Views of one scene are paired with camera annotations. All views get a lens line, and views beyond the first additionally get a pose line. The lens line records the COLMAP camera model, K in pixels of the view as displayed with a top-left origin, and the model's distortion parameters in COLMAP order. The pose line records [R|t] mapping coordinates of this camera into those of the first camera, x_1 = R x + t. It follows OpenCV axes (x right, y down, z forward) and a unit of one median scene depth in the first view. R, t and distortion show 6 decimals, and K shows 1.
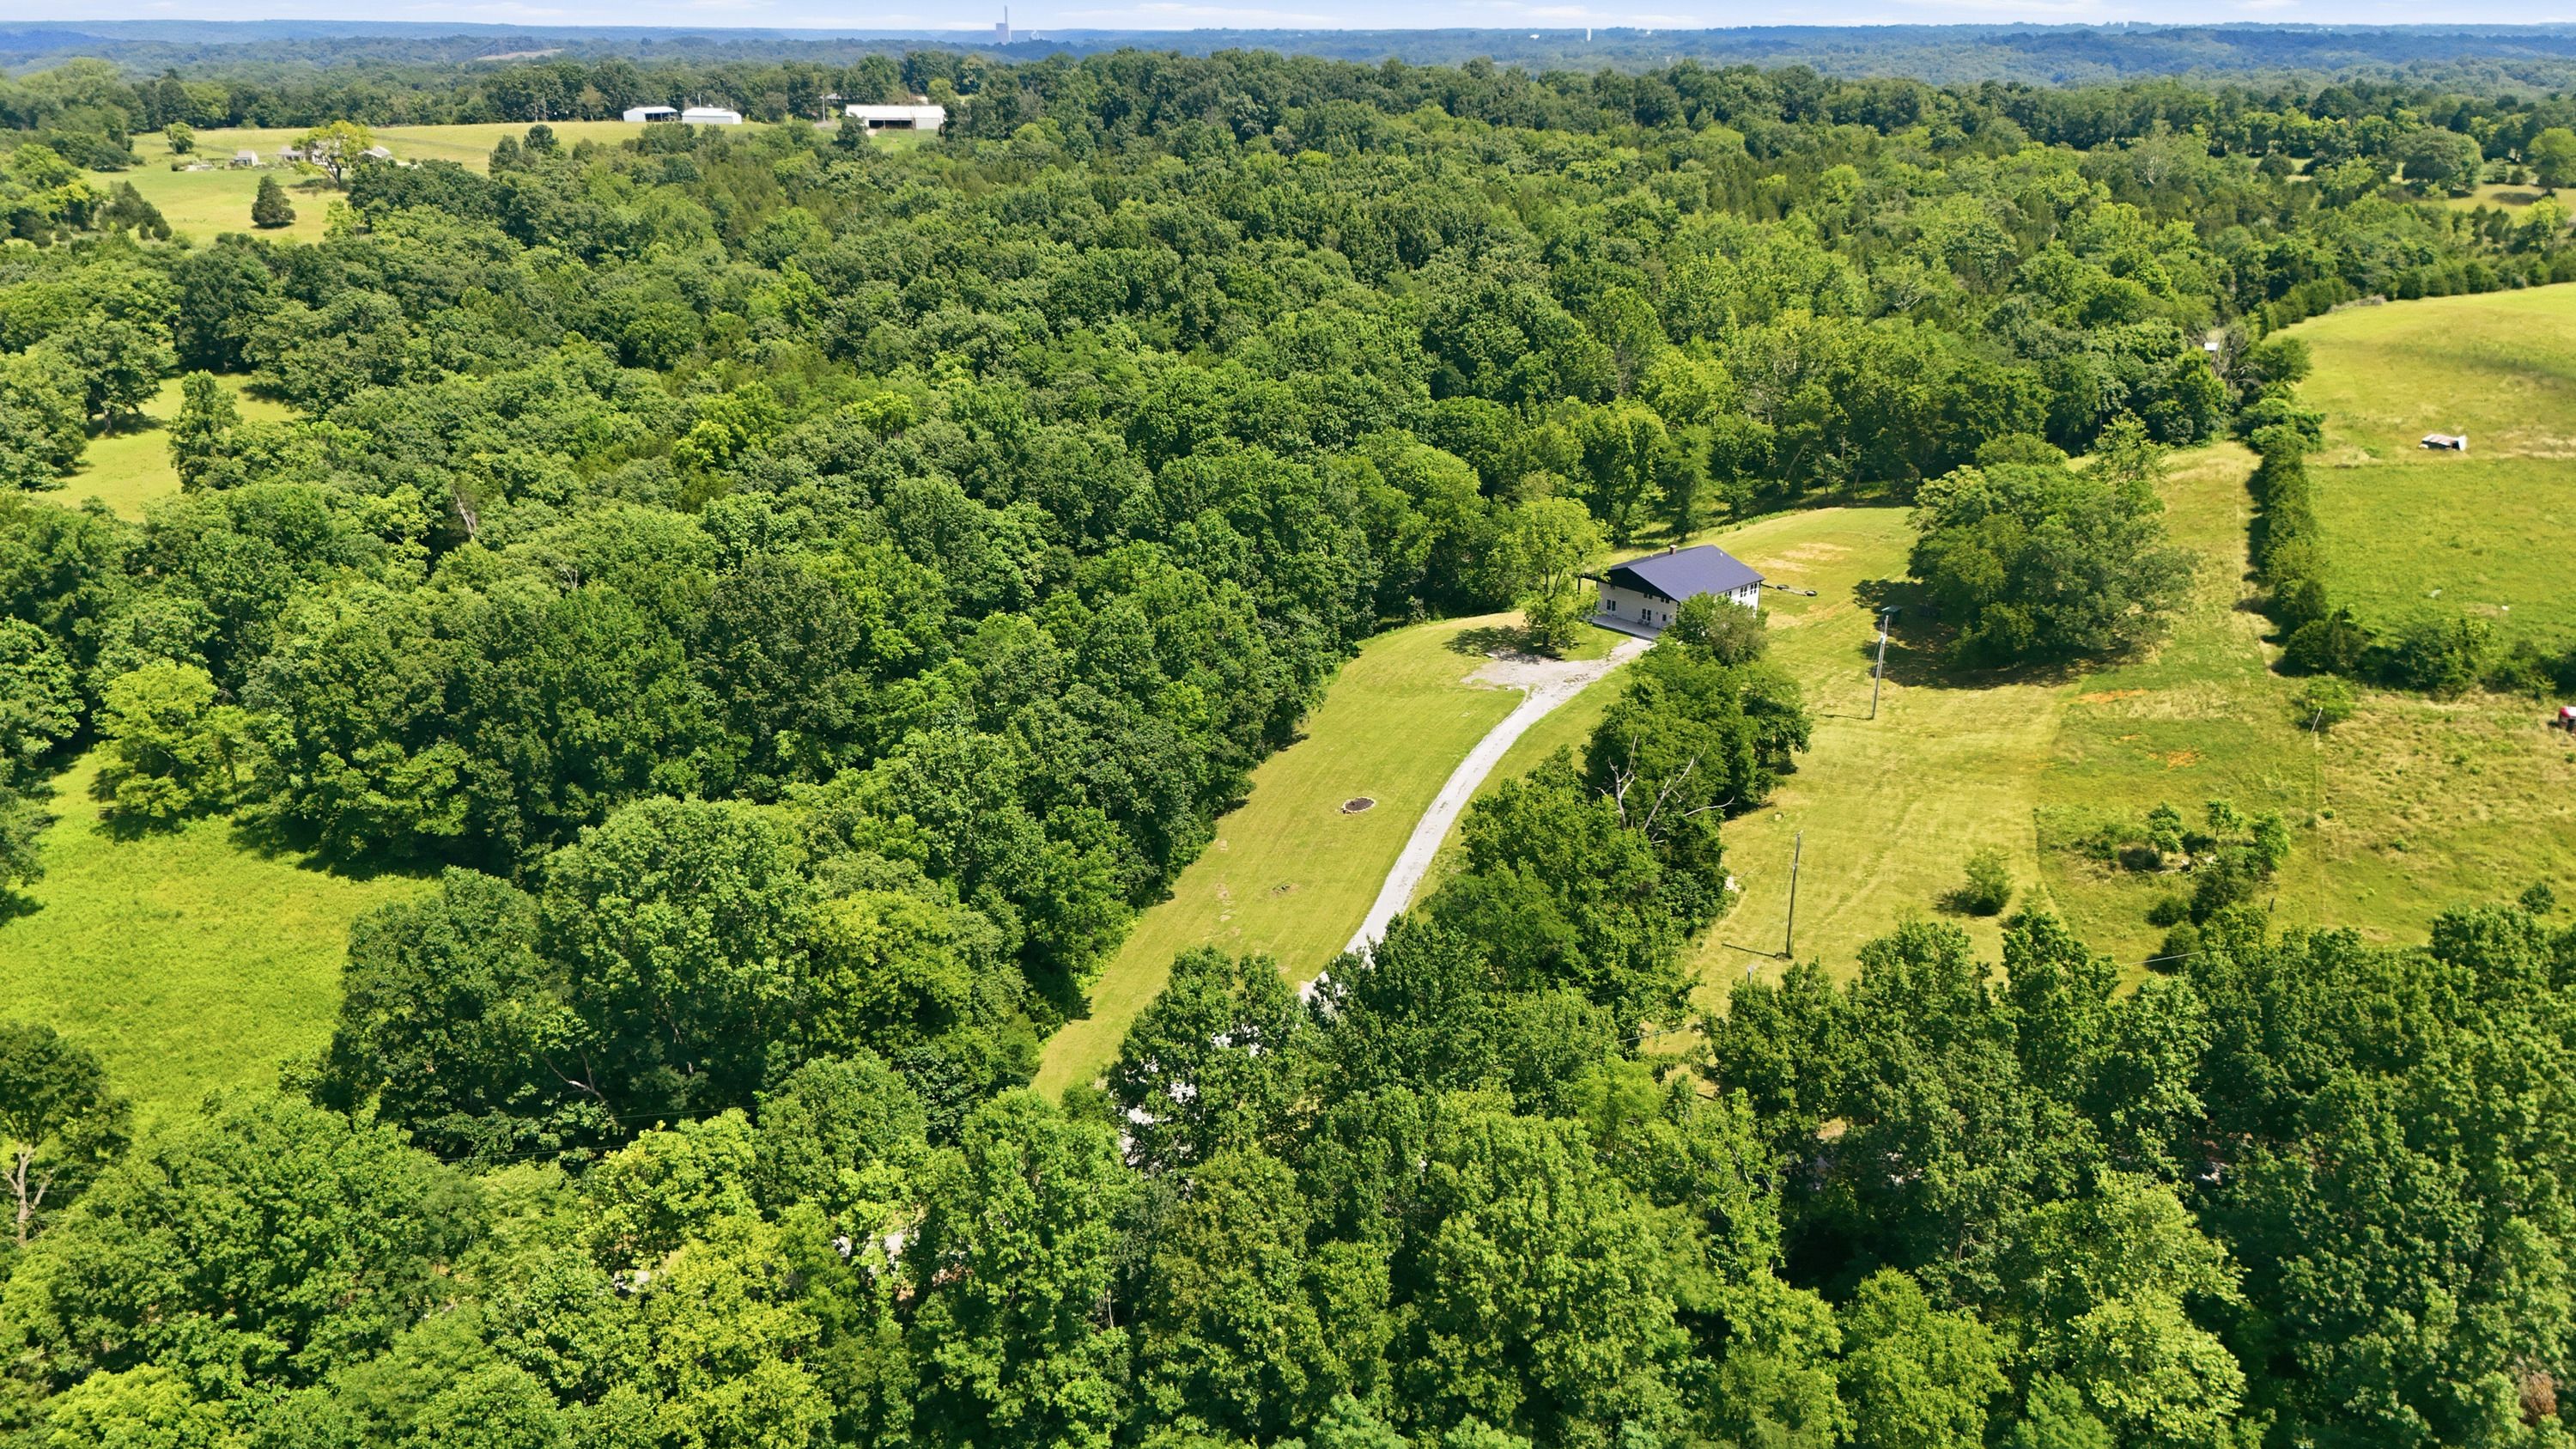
lens RADIAL K [[1939.8, 0, 1286.9], [0, 1939.8, 635.9], [0, 0, 1]] dist [0.001739, -0.001650]
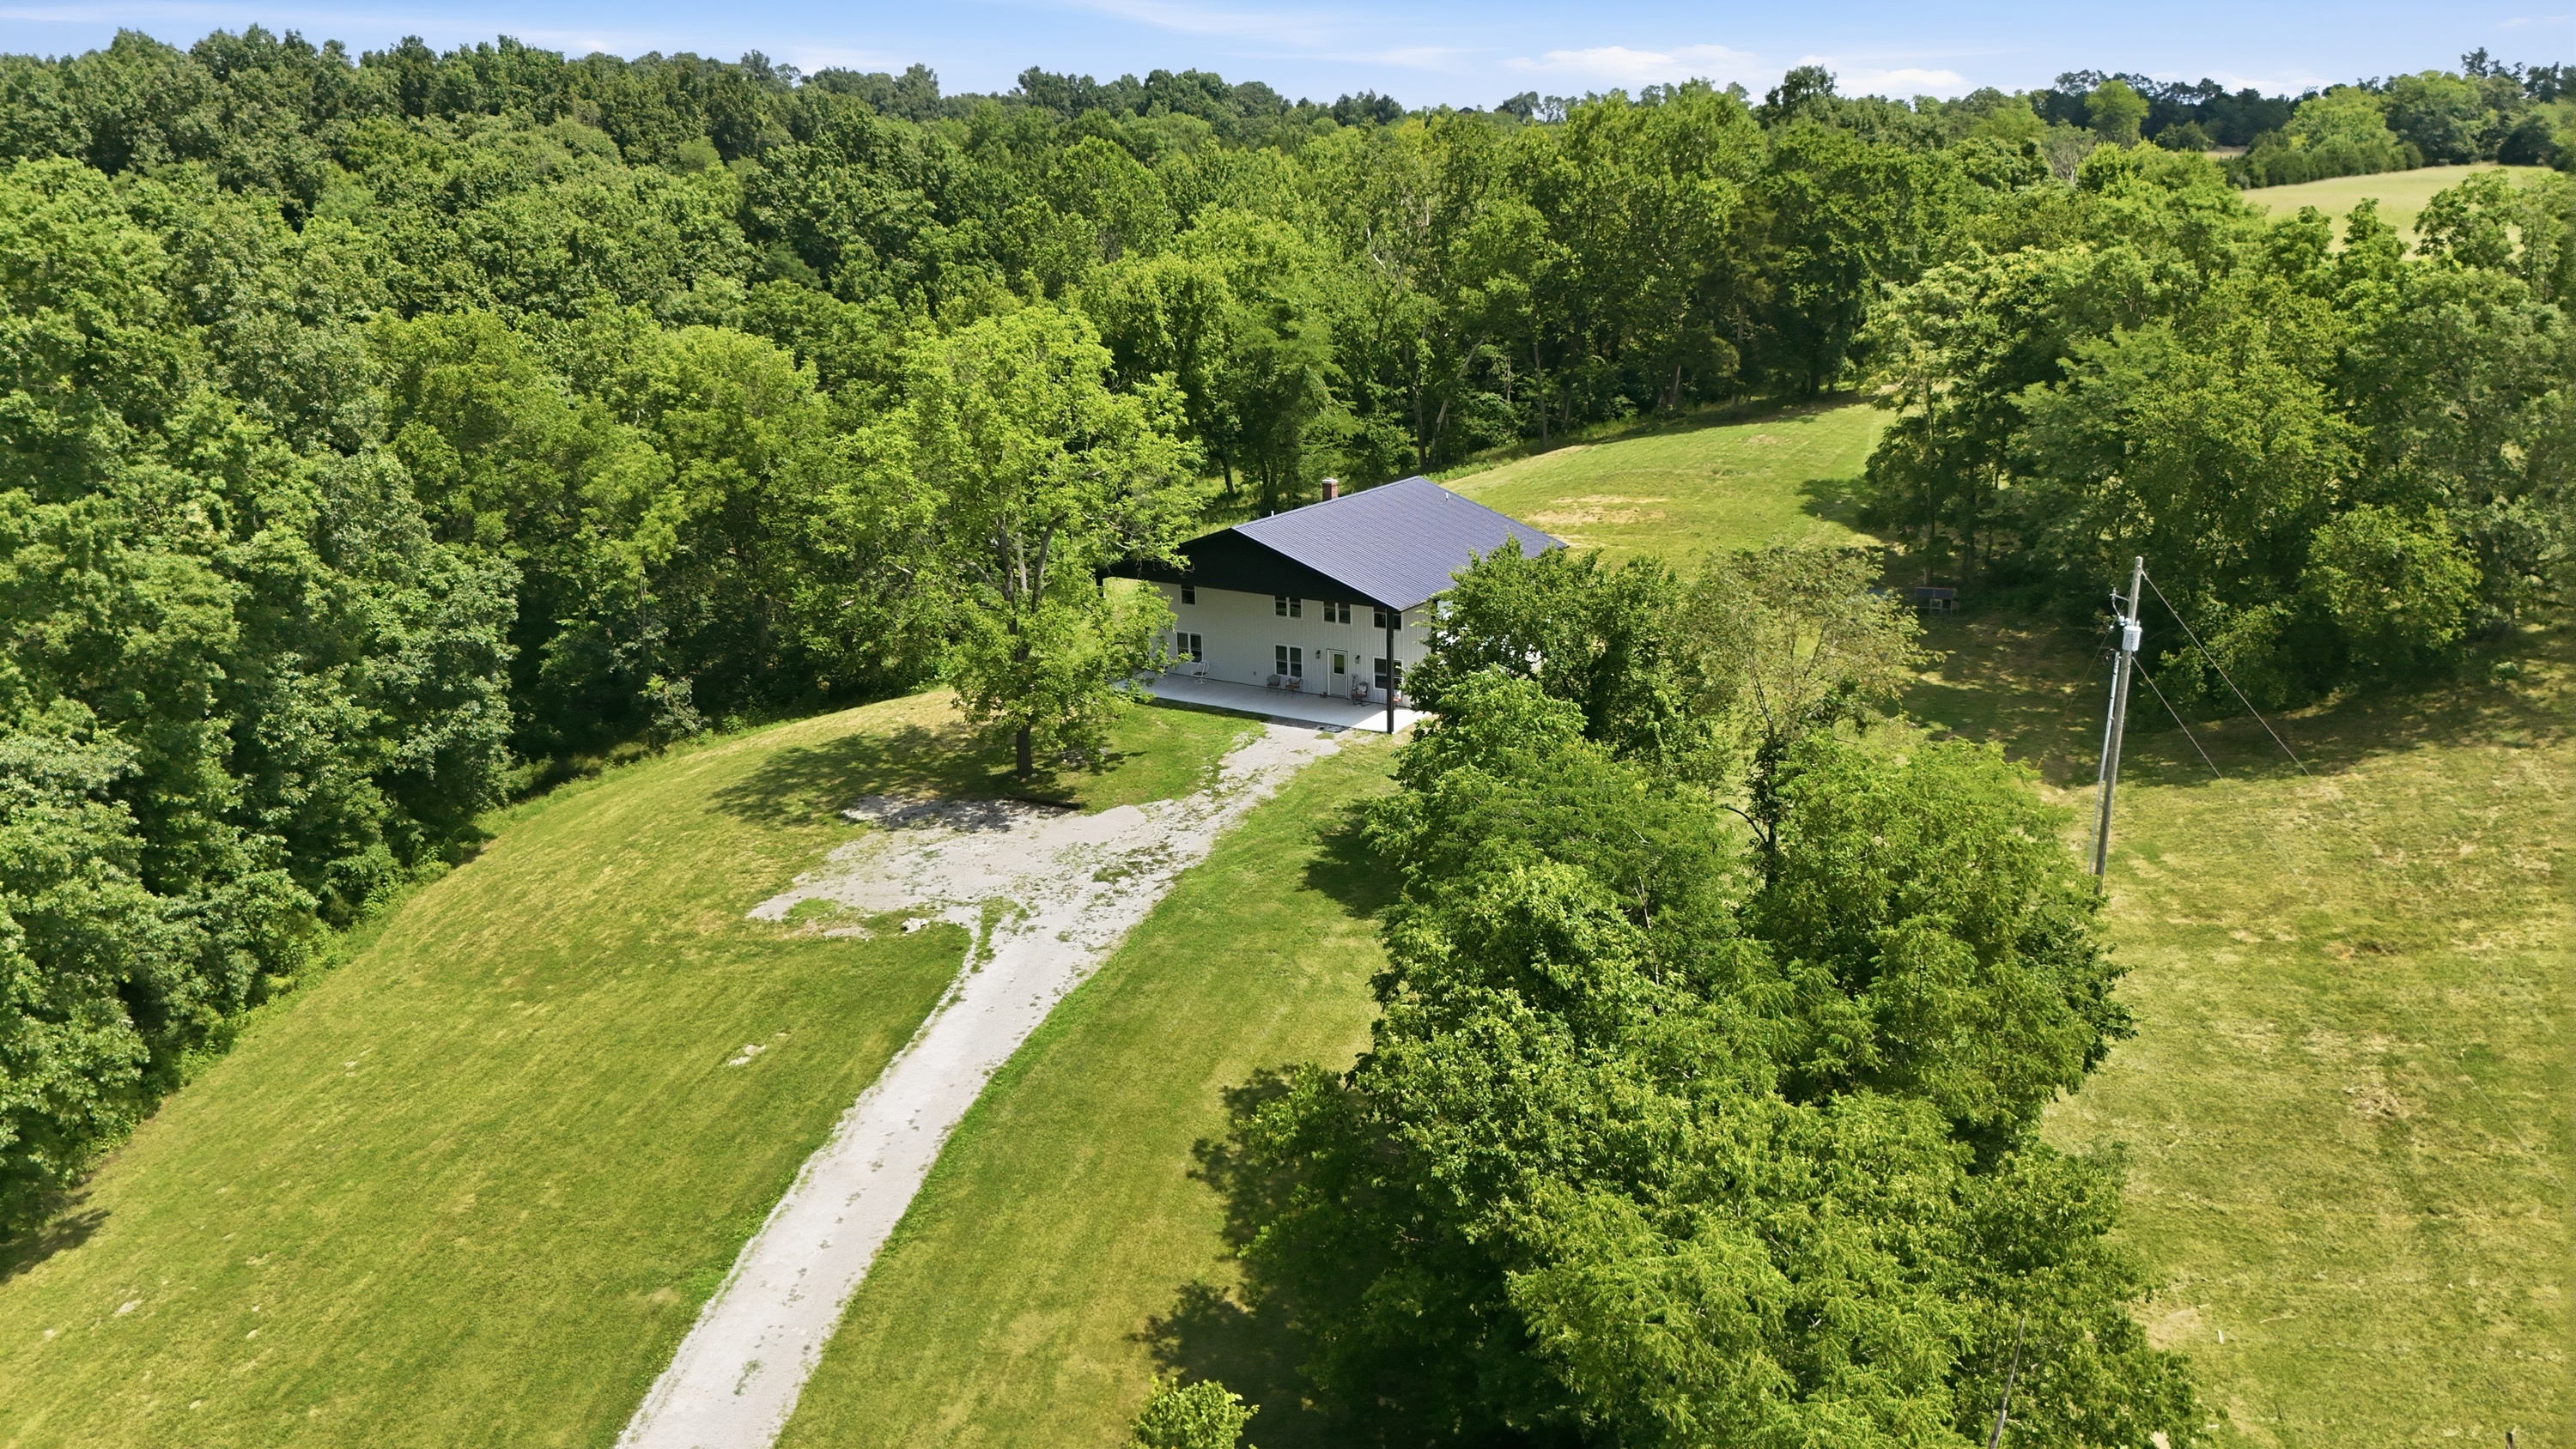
lens RADIAL K [[1939.2, 0, 1286.9], [0, 1939.2, 635.9], [0, 0, 1]] dist [0.001739, -0.001650]
pose [[0.958763, -0.081666, 0.272220, 0.082906], [0.101055, 0.993191, -0.057961, 0.005617], [-0.265633, 0.083080, 0.960488, 0.628607]]
